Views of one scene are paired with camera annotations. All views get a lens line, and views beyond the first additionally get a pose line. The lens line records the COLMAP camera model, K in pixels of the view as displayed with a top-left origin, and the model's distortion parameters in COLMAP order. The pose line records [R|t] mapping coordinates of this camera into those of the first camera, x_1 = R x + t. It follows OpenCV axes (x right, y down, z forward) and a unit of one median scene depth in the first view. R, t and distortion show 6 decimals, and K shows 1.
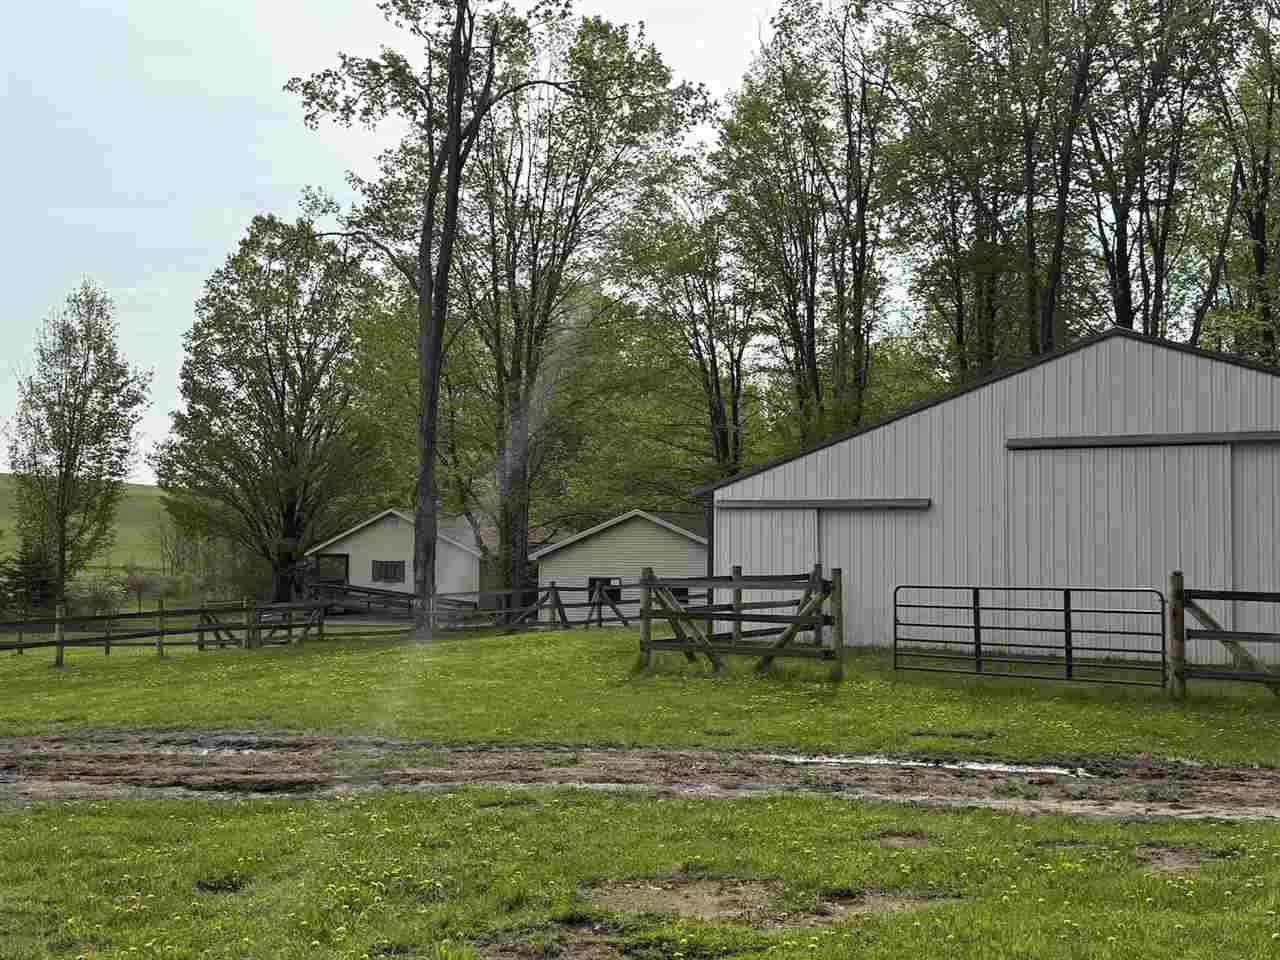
lens RADIAL K [[1553.8, 0, 665.5], [0, 1553.8, 482.1], [0, 0, 1]] dist [0.222888, -0.538532]
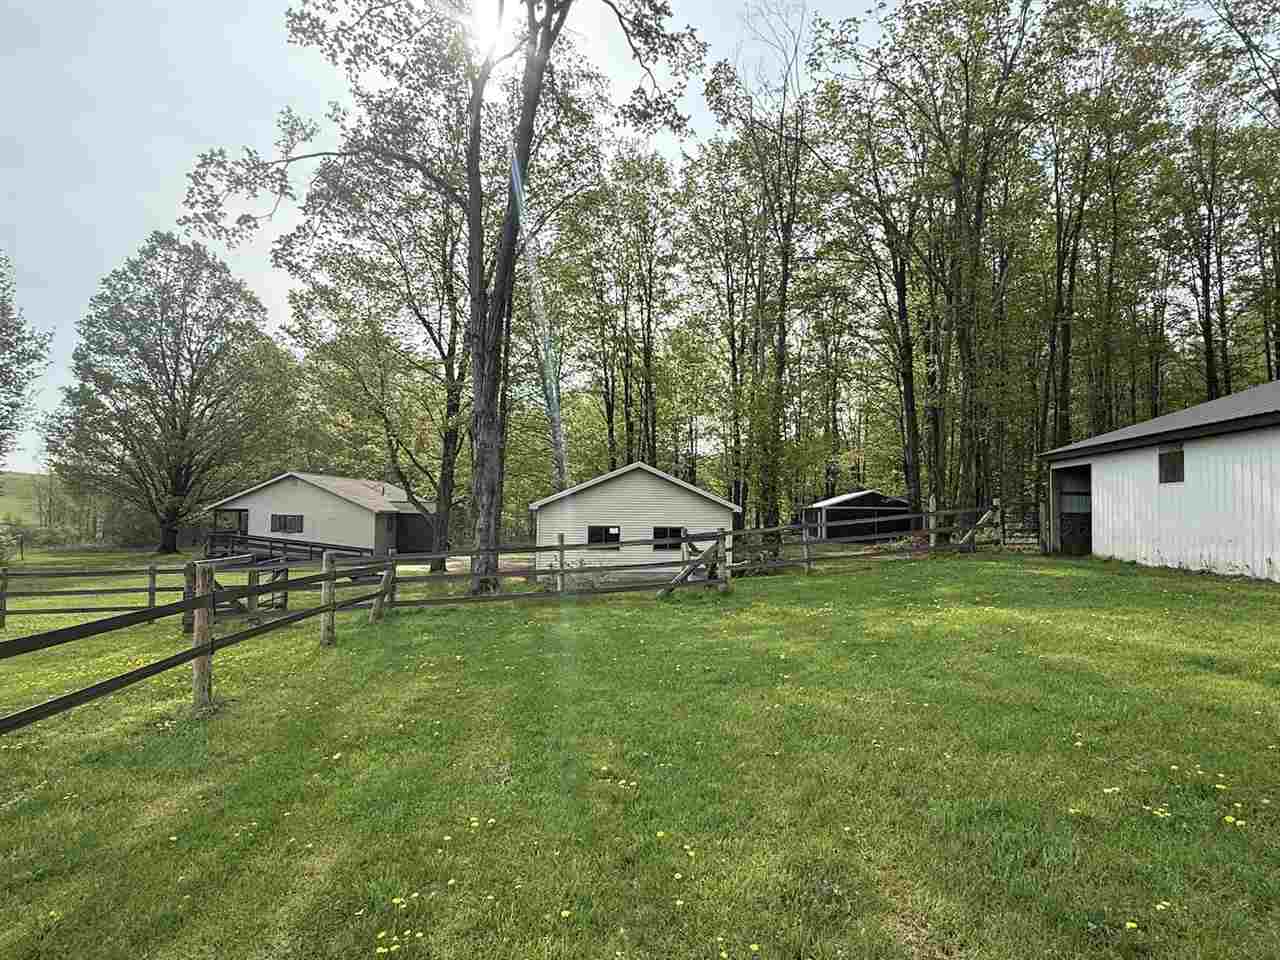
lens RADIAL K [[688.7, 0, 640.0], [0, 688.7, 480.0], [0, 0, 1]] dist [-0.002002, -0.001159]
pose [[0.908702, 0.024794, 0.416708, -0.151203], [-0.020091, 0.999675, -0.015669, 0.026279], [-0.416962, 0.005866, 0.908905, 0.405209]]
